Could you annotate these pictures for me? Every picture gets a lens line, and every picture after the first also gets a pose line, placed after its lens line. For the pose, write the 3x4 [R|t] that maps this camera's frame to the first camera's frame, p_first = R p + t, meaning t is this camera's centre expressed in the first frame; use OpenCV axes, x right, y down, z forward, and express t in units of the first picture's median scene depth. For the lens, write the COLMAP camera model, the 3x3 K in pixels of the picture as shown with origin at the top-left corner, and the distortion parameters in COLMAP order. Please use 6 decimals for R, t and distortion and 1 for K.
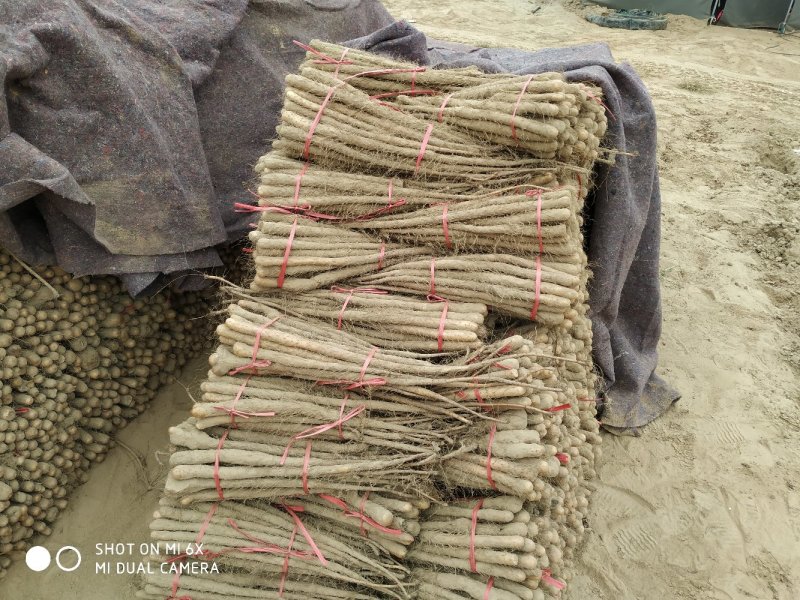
lens RADIAL K [[655.0, 0, 402.6], [0, 655.0, 297.4], [0, 0, 1]] dist [0.010336, -0.017047]
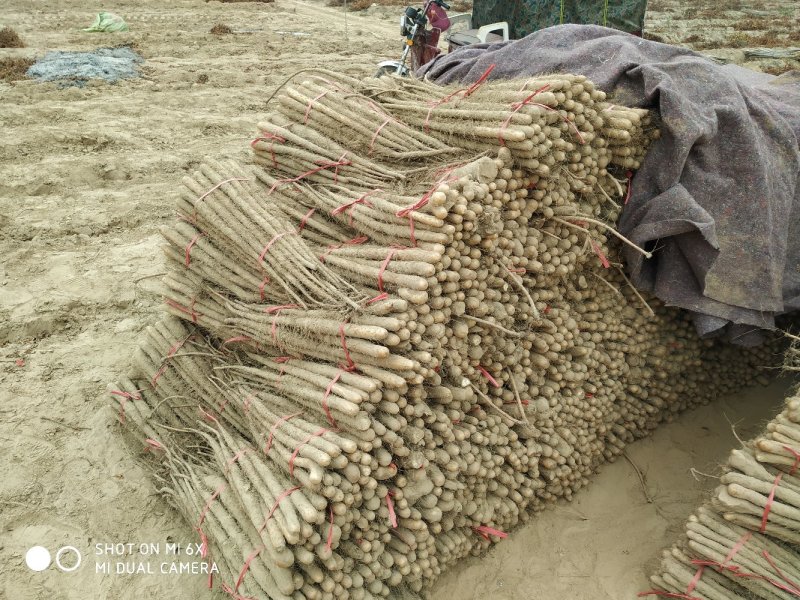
lens RADIAL K [[655.0, 0, 399.7], [0, 655.0, 305.7], [0, 0, 1]] dist [0.010336, -0.017047]
pose [[0.821265, 0.256503, -0.509637, -0.280836], [-0.316443, 0.948045, -0.032783, 0.163337], [0.474750, 0.188195, 0.859765, -0.271208]]
